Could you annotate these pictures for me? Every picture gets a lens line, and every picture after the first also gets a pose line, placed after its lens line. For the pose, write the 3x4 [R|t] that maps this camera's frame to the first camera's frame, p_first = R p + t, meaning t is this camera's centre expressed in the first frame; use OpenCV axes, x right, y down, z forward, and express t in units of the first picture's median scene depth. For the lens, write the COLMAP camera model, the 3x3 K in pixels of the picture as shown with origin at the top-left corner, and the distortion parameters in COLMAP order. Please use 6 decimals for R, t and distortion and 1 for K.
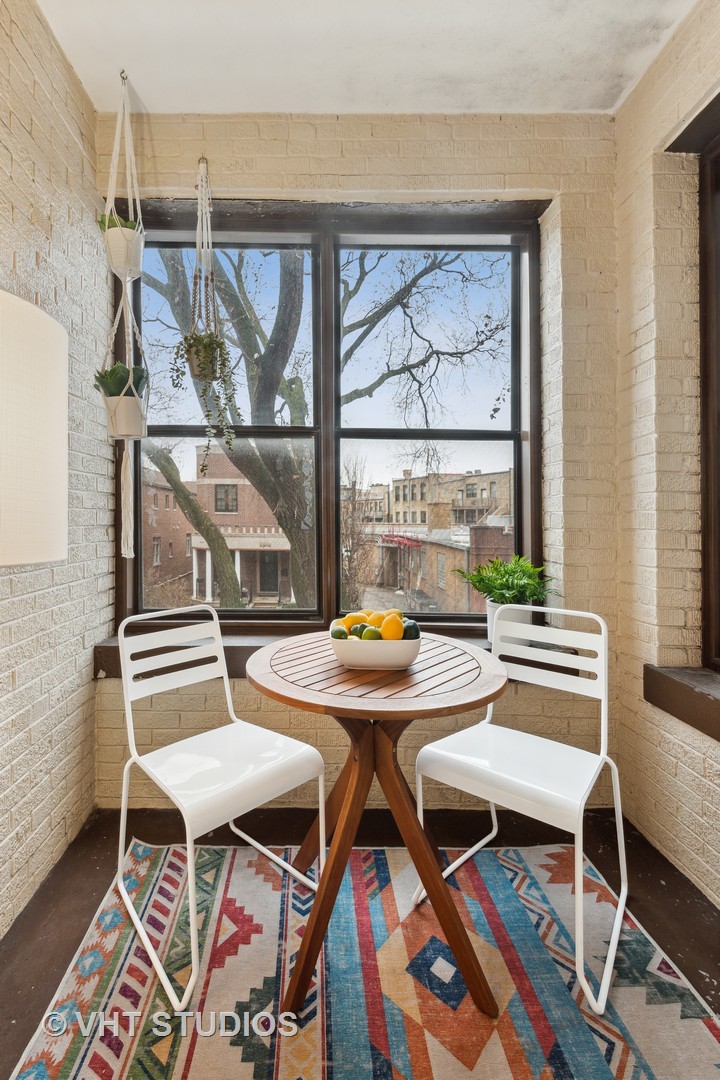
lens RADIAL K [[479.1, 0, 359.1], [0, 479.1, 518.1], [0, 0, 1]] dist [0.001101, -0.000113]
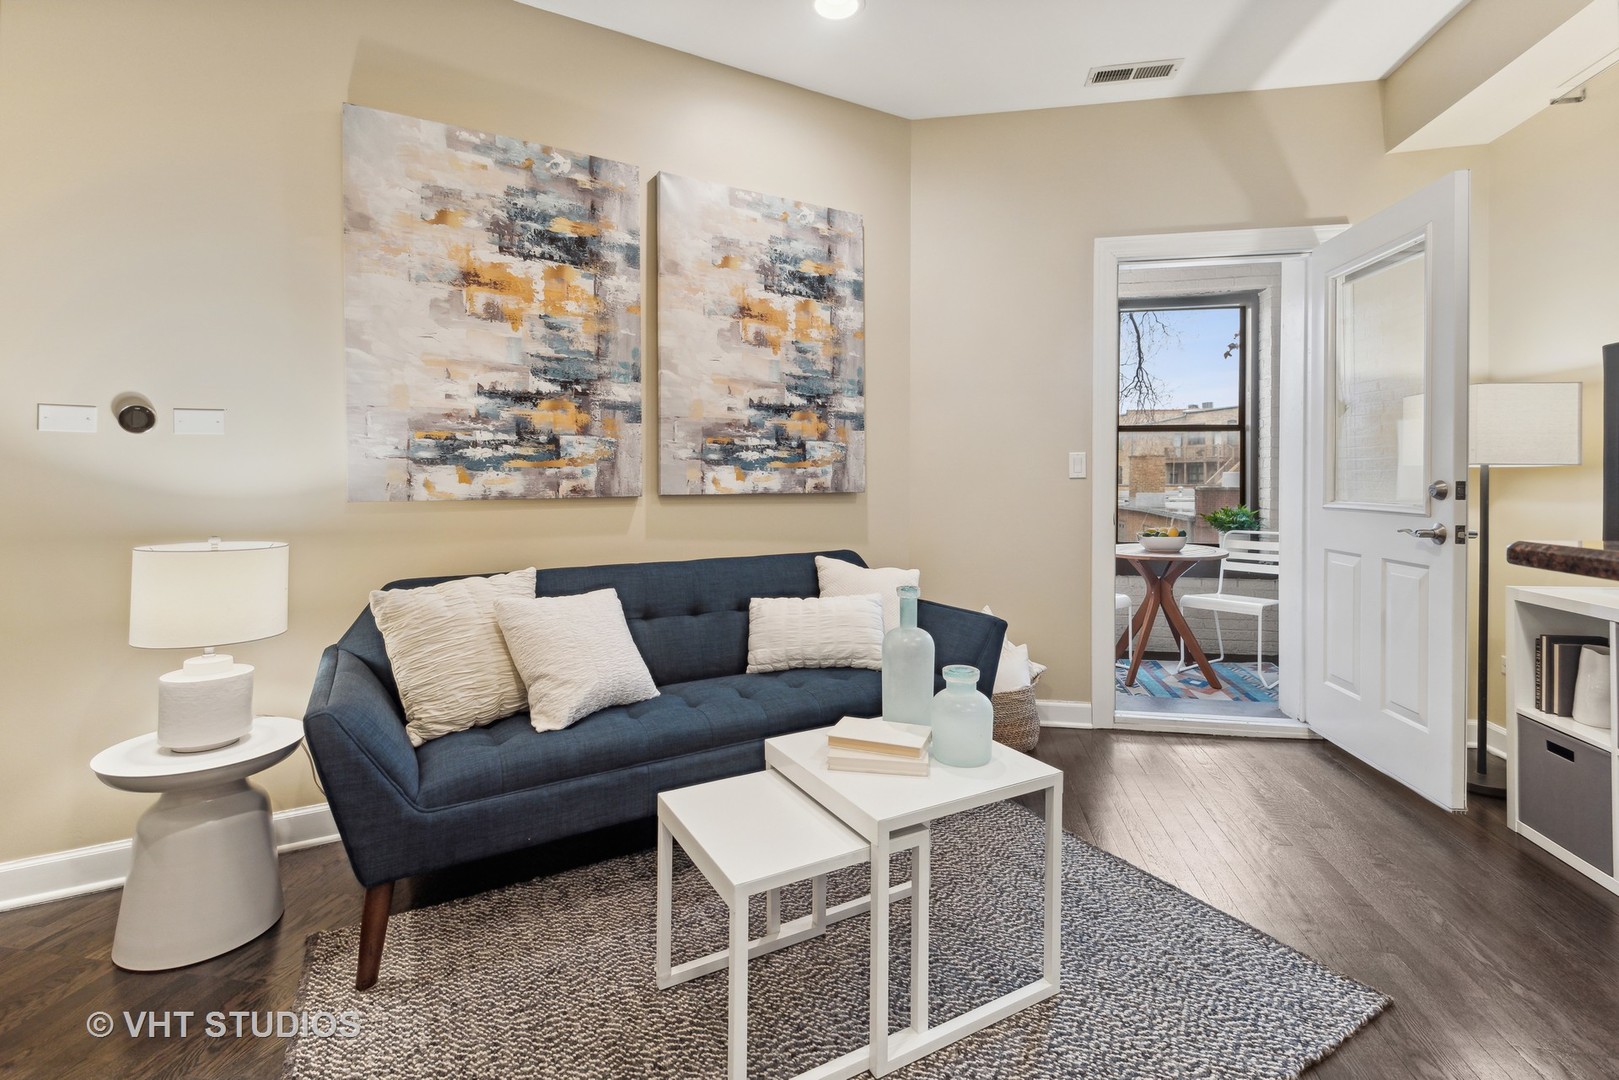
lens RADIAL K [[707.8, 0, 807.5], [0, 707.8, 504.4], [0, 0, 1]] dist [0.003195, -0.000401]
pose [[0.964018, -0.002024, -0.265828, -0.410419], [0.011797, 0.999312, 0.035172, -0.023467], [0.265574, -0.037043, 0.963379, -1.564349]]
